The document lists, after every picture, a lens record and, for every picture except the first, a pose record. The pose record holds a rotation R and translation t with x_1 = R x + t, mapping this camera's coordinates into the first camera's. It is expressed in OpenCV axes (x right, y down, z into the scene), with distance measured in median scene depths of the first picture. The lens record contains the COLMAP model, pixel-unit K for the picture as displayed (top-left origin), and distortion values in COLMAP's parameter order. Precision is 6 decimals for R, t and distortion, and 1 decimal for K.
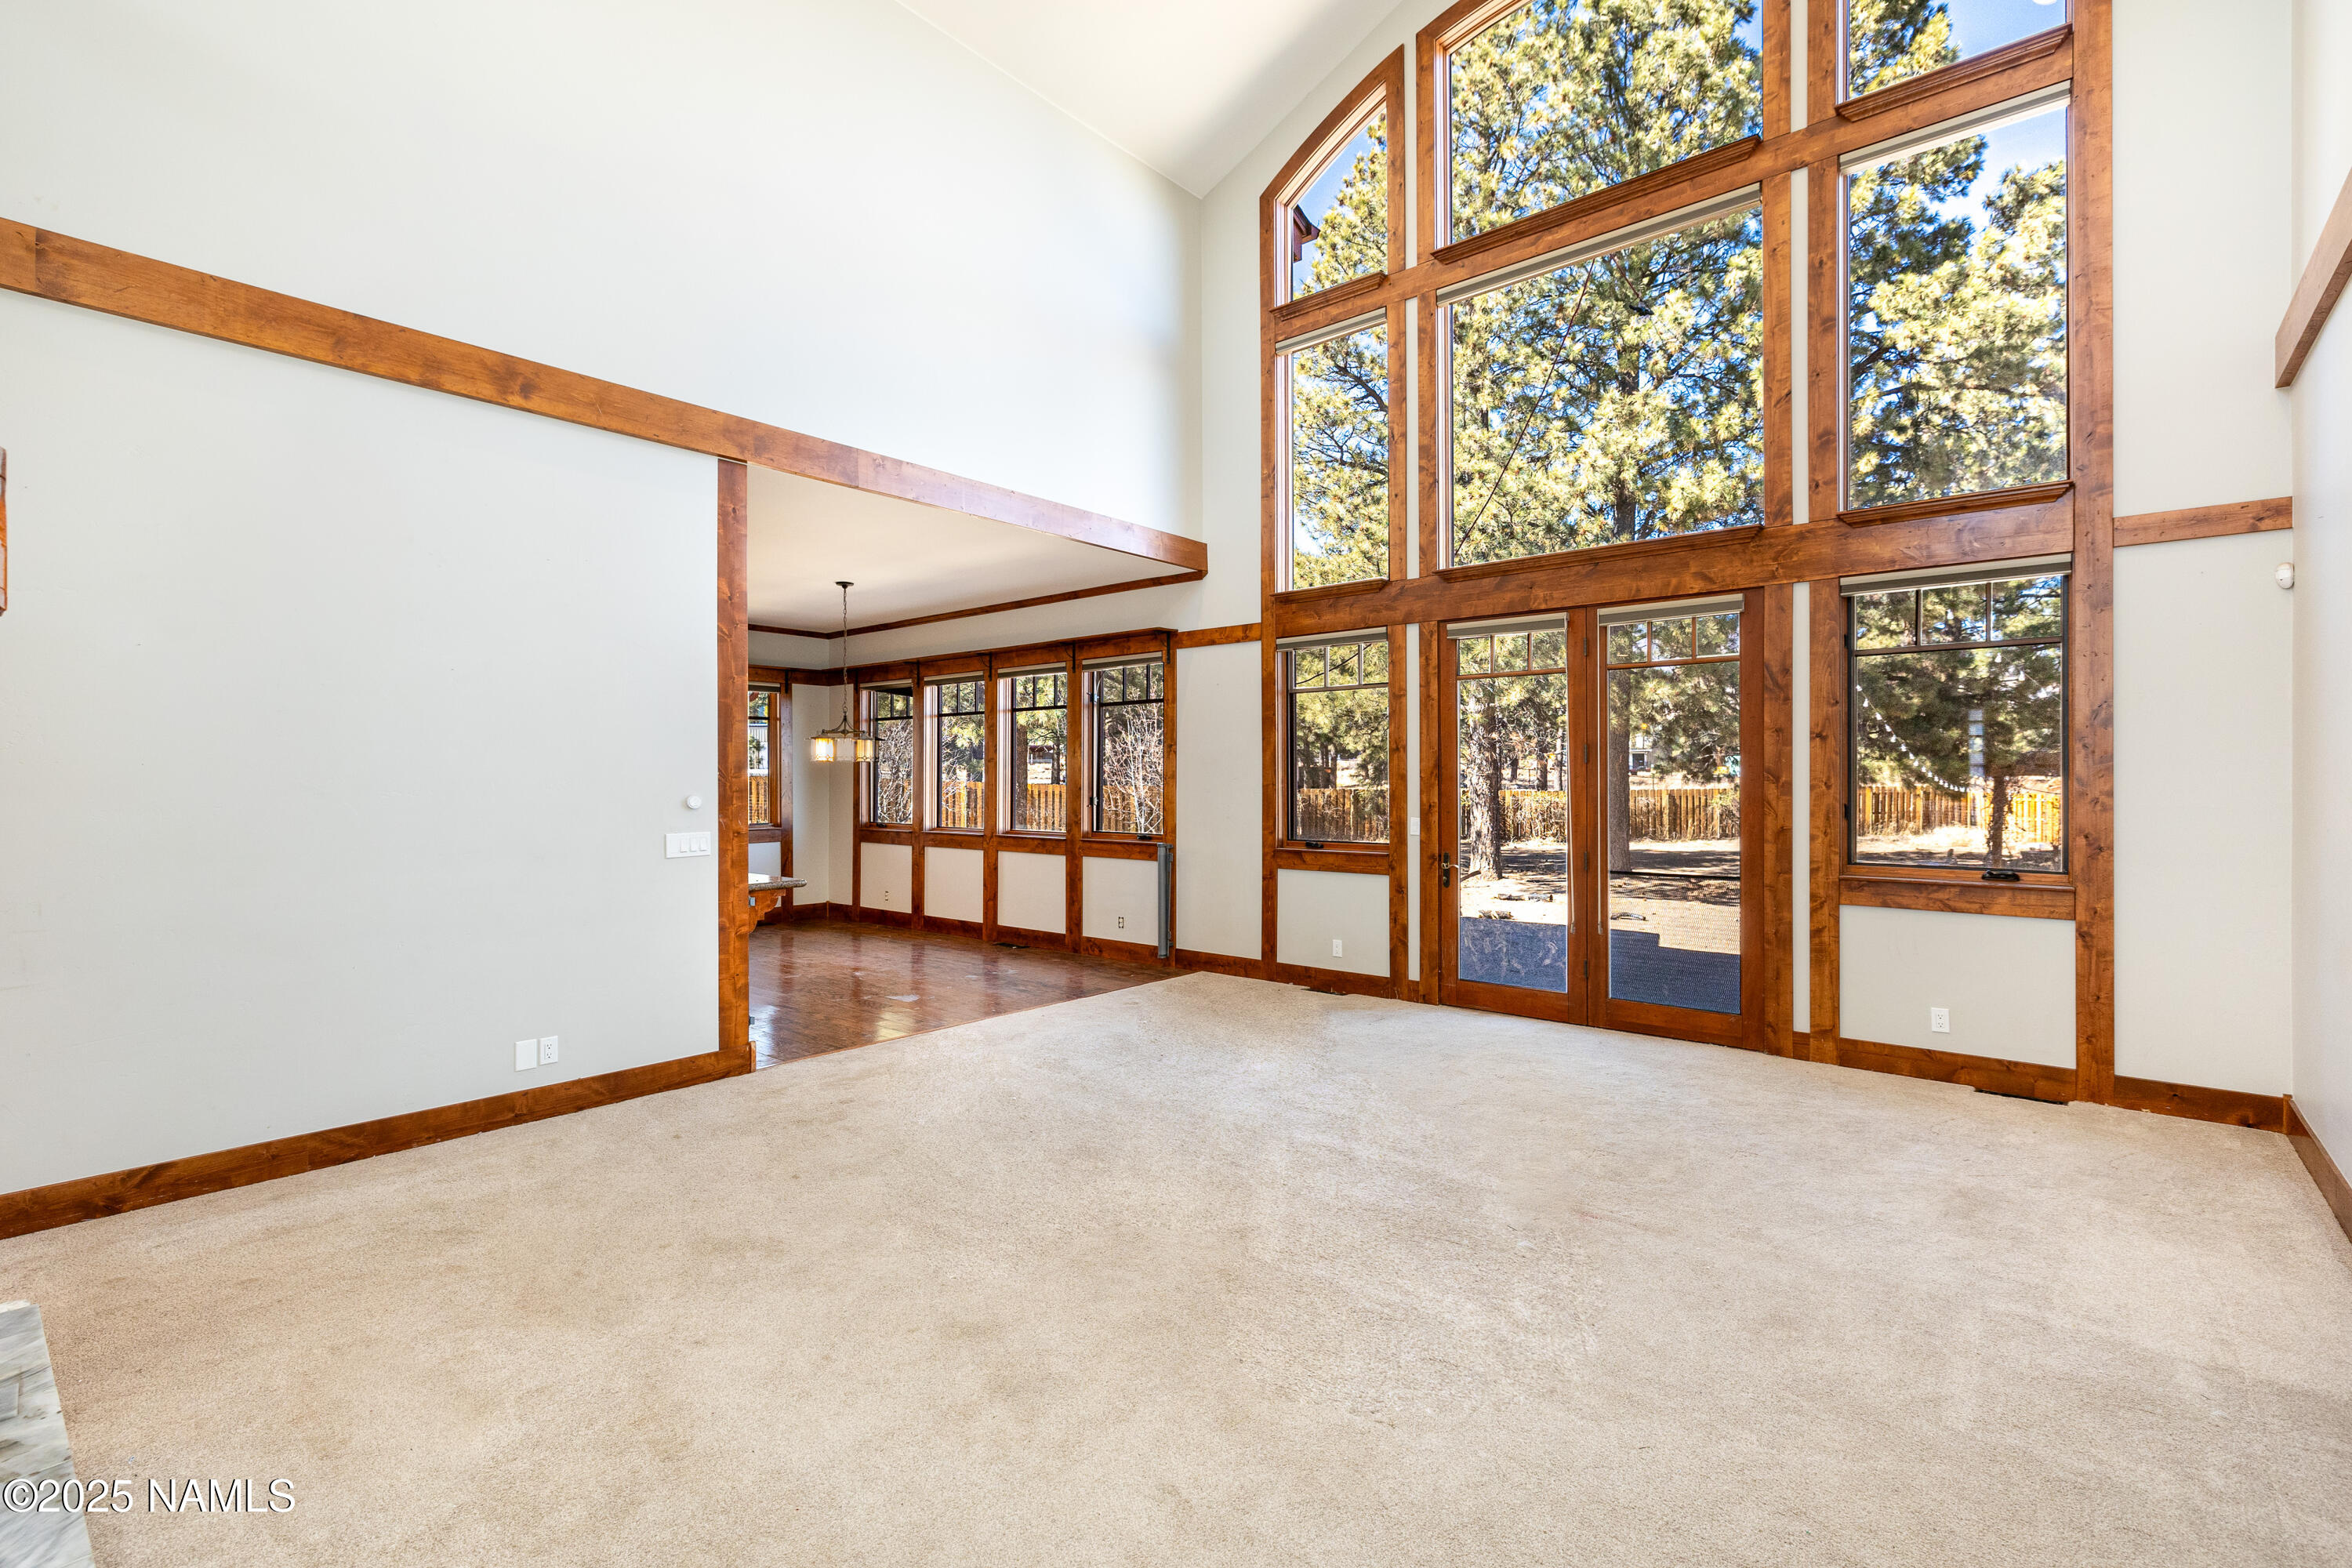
lens RADIAL K [[1085.3, 0, 1170.3], [0, 1085.3, 782.3], [0, 0, 1]] dist [0.003441, 0.000556]
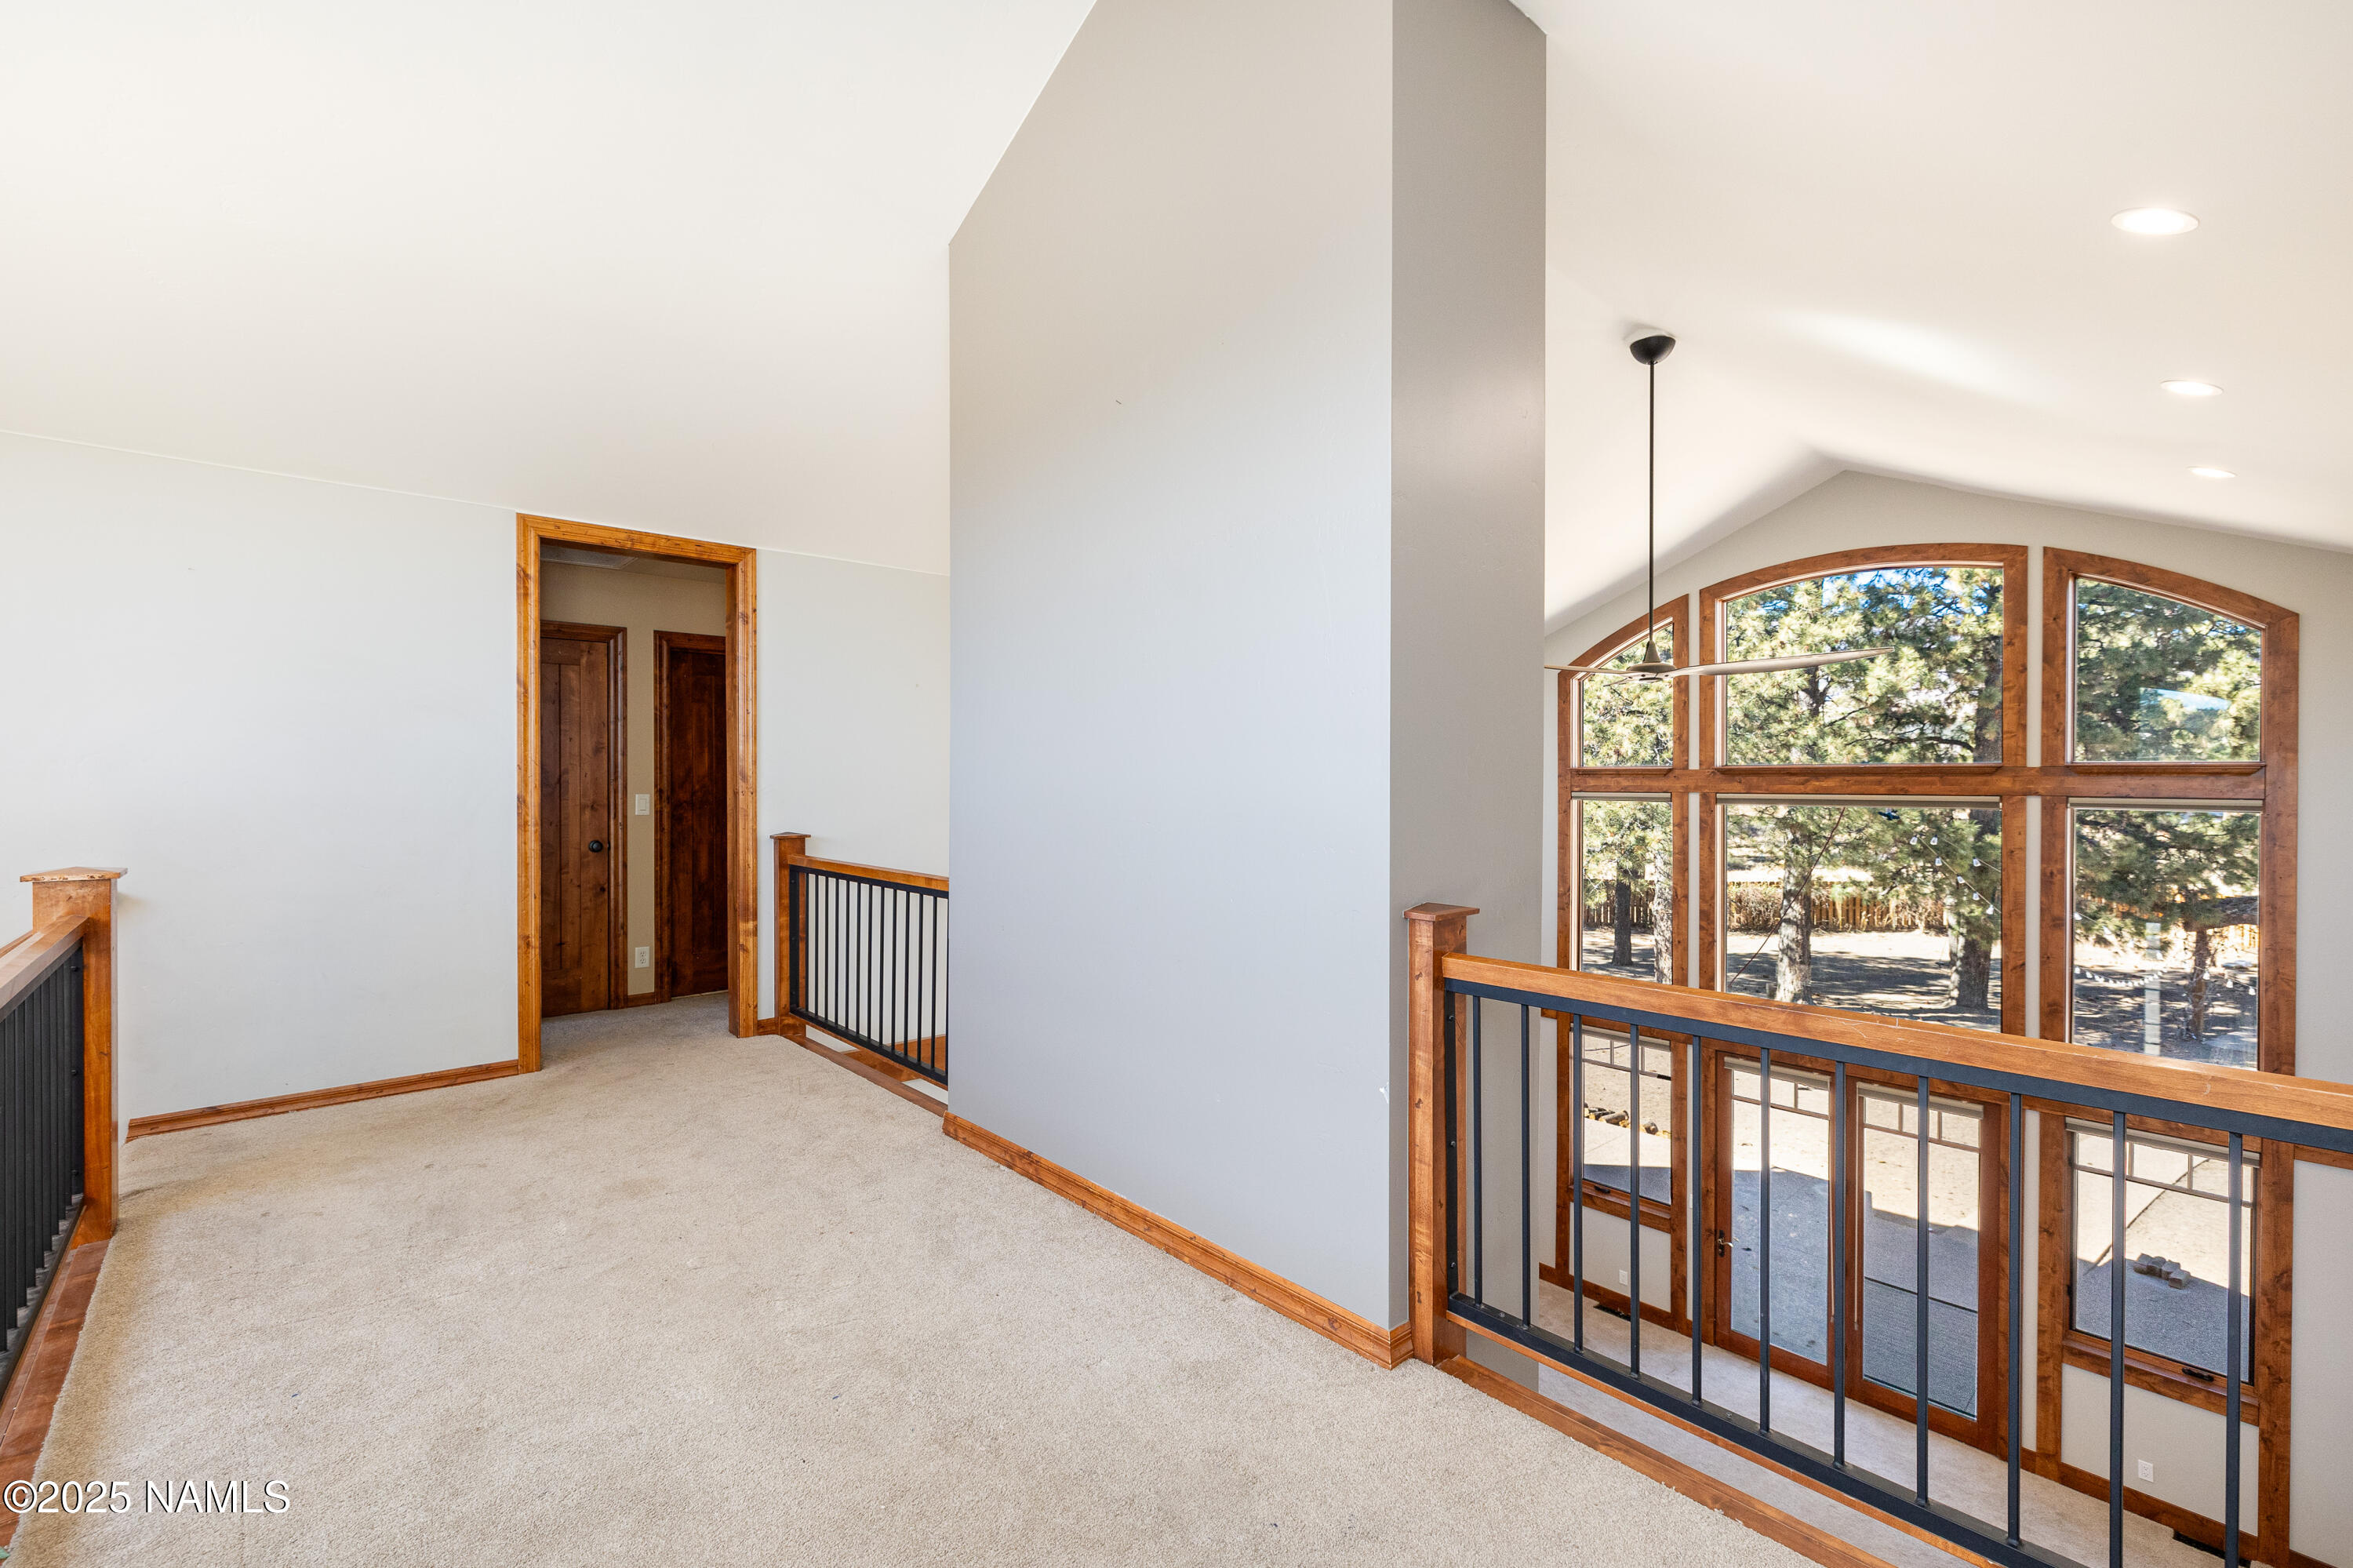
lens RADIAL K [[1002.4, 0, 1203.8], [0, 1002.4, 836.1], [0, 0, 1]] dist [0.002767, -0.001460]
pose [[0.991300, 0.003285, -0.131584, -0.259053], [-0.001743, 0.999928, 0.011838, -0.532591], [0.131614, -0.011506, 0.991234, -0.338508]]
